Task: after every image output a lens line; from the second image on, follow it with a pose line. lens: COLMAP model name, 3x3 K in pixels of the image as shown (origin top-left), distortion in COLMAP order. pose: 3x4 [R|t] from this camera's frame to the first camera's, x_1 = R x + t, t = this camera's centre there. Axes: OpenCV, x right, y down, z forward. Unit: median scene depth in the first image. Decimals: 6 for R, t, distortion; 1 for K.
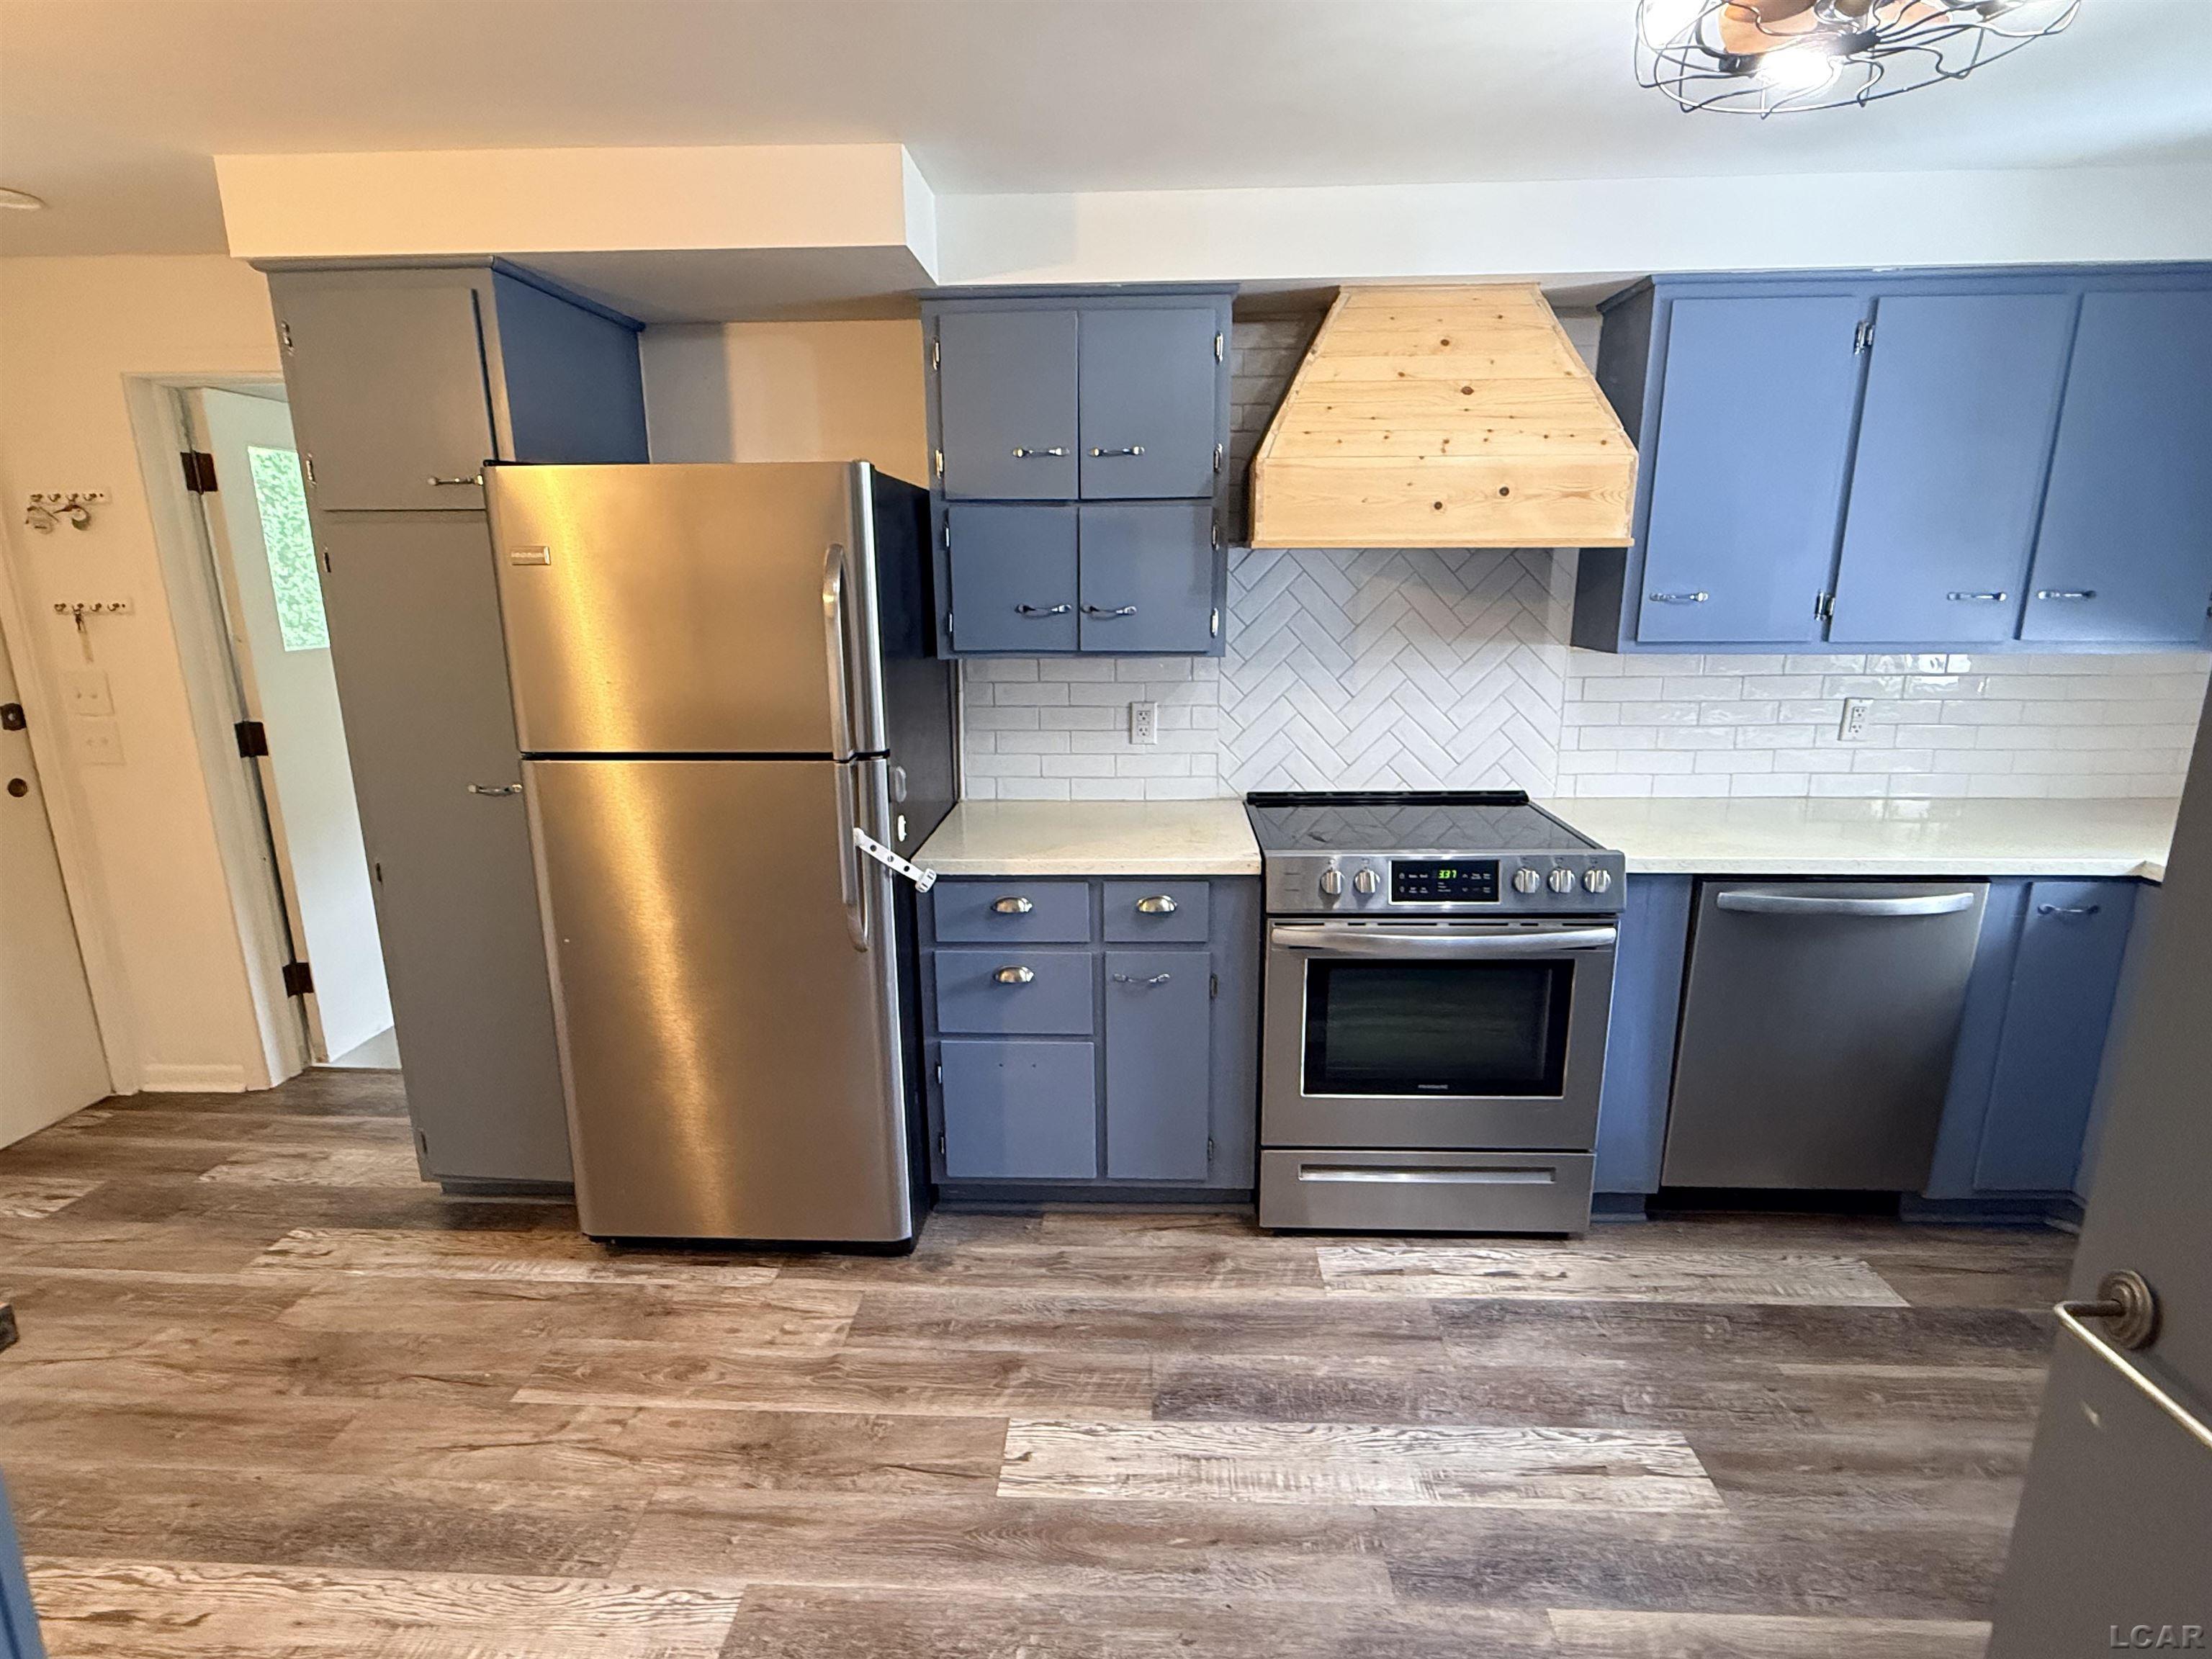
lens RADIAL K [[1054.1, 0, 1106.0], [0, 1054.1, 829.5], [0, 0, 1]] dist [-0.001118, -0.000319]
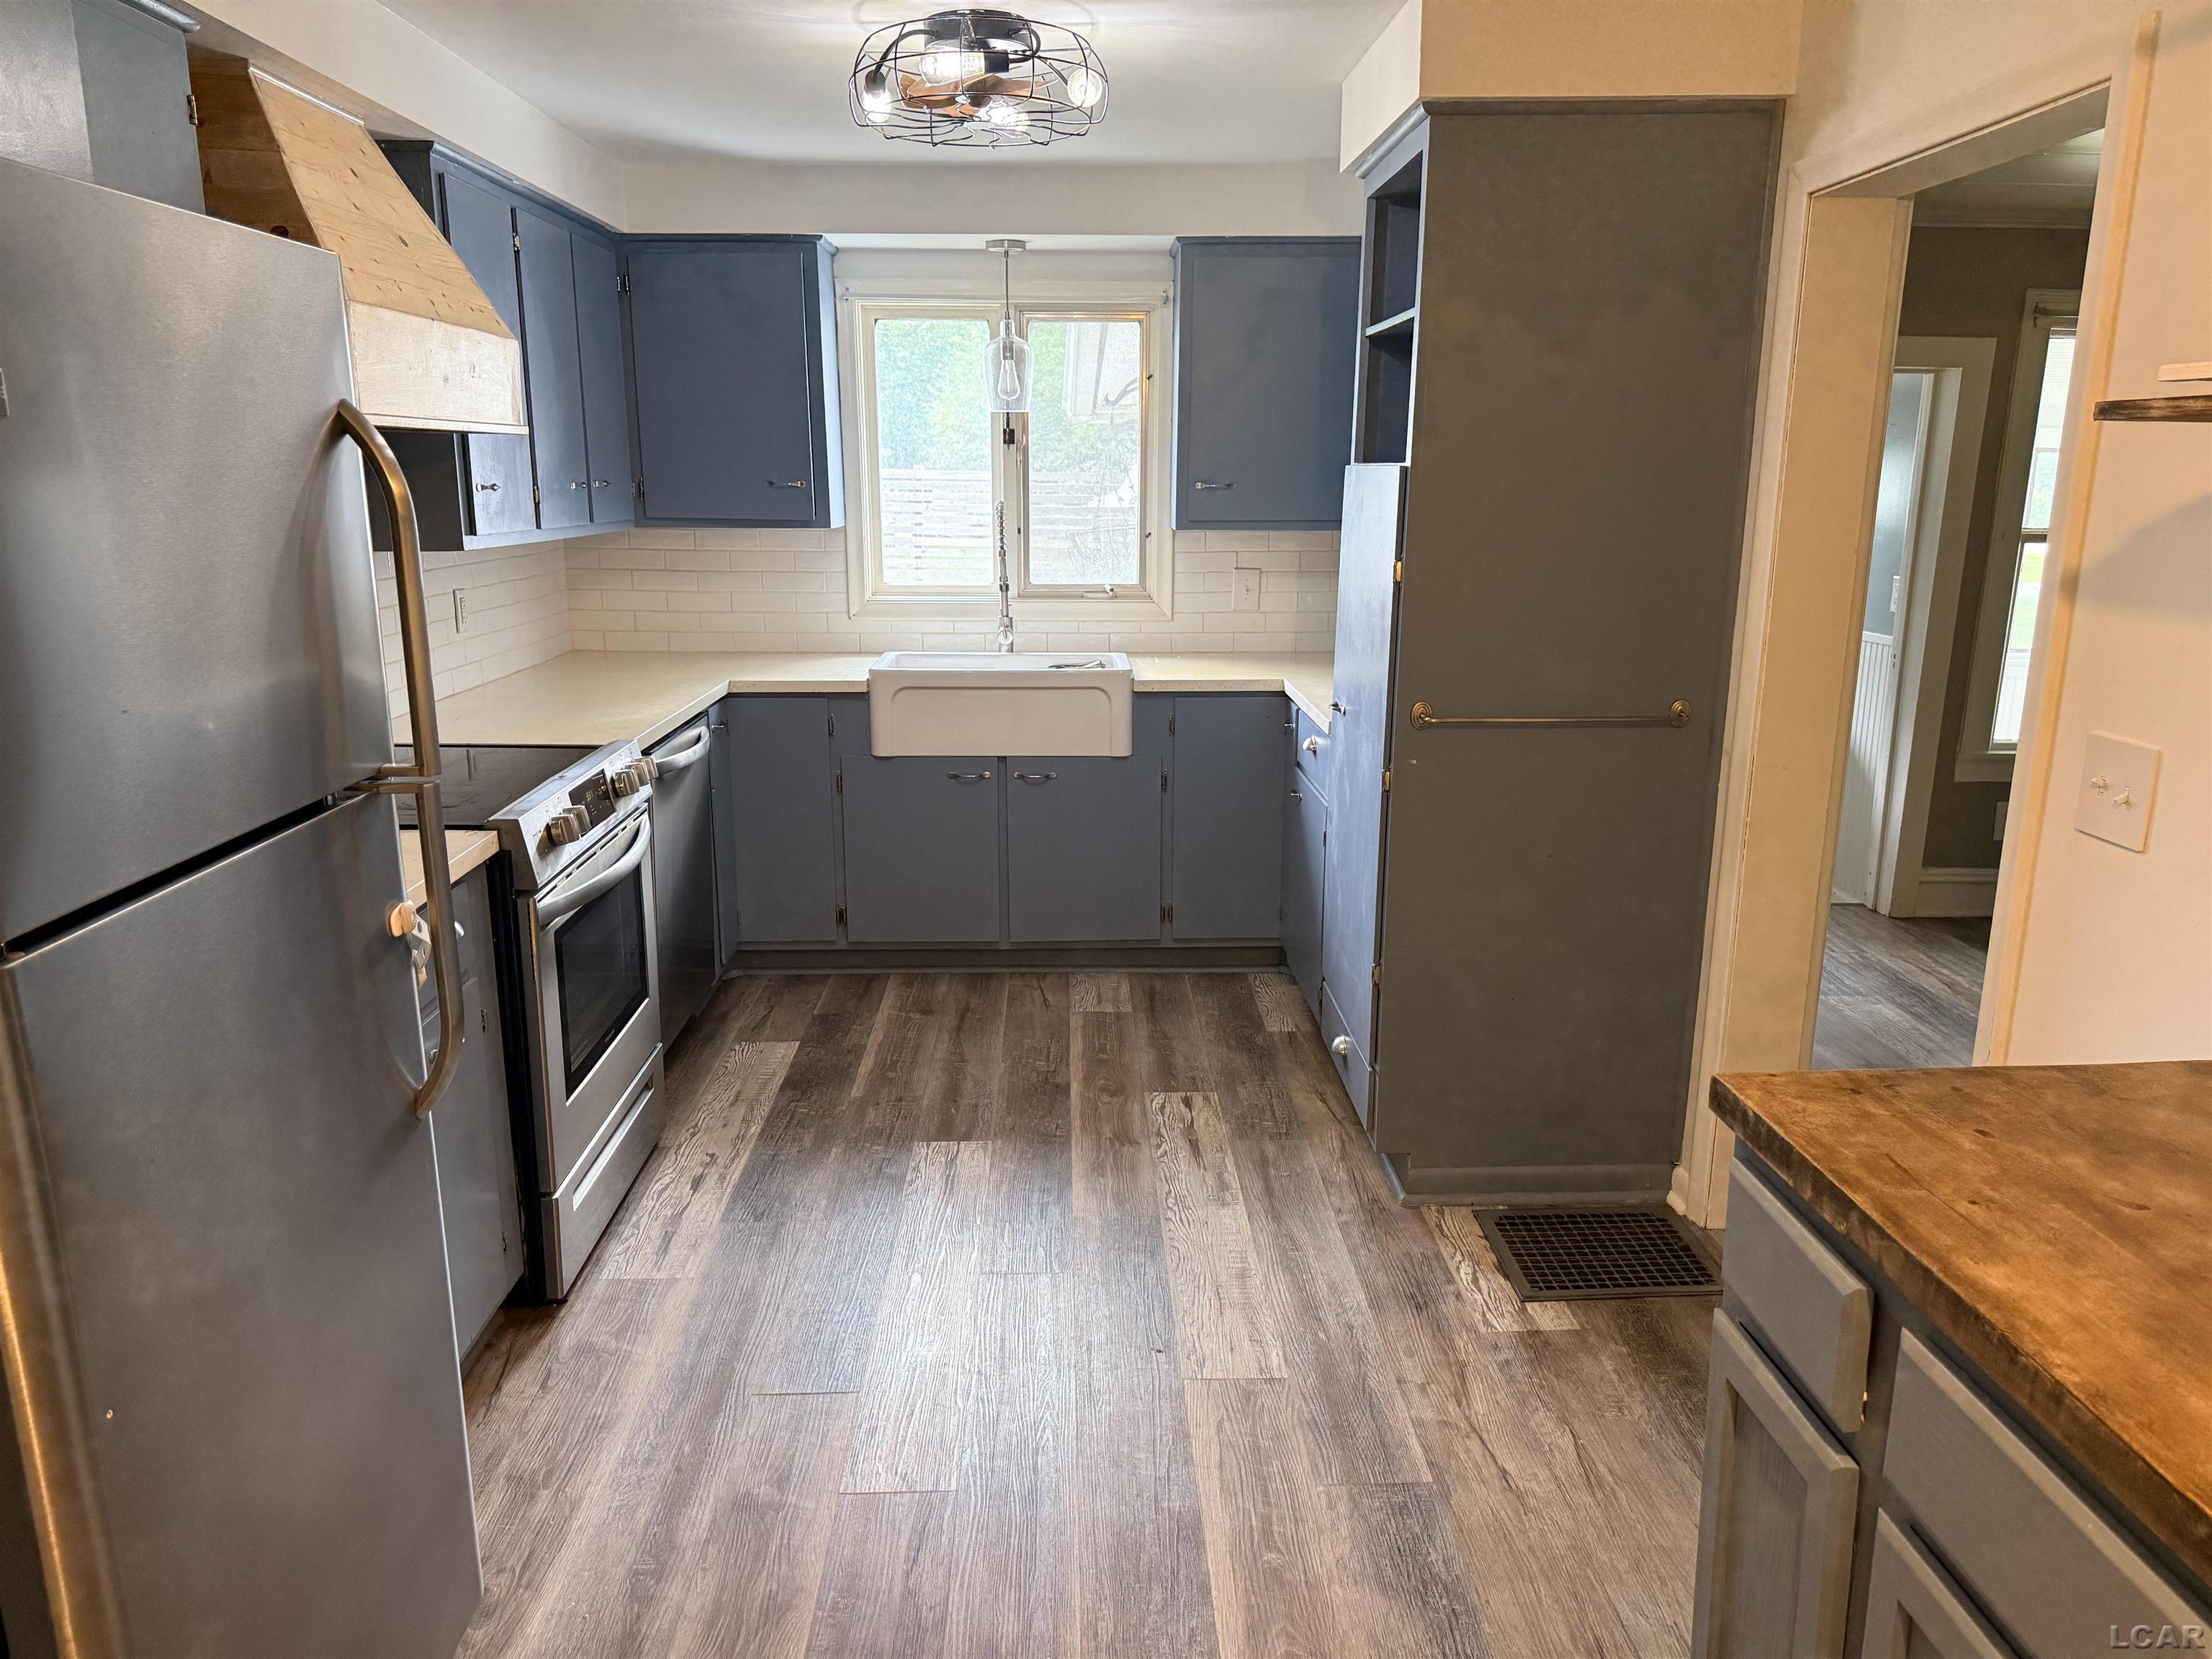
lens RADIAL K [[1569.5, 0, 1106.0], [0, 1569.5, 829.5], [0, 0, 1]] dist [0.001731, 0.000506]
pose [[-0.066664, -0.217850, 0.973703, -1.005364], [0.239890, 0.943750, 0.227572, -0.117461], [-0.968508, 0.248752, -0.010654, 0.606980]]
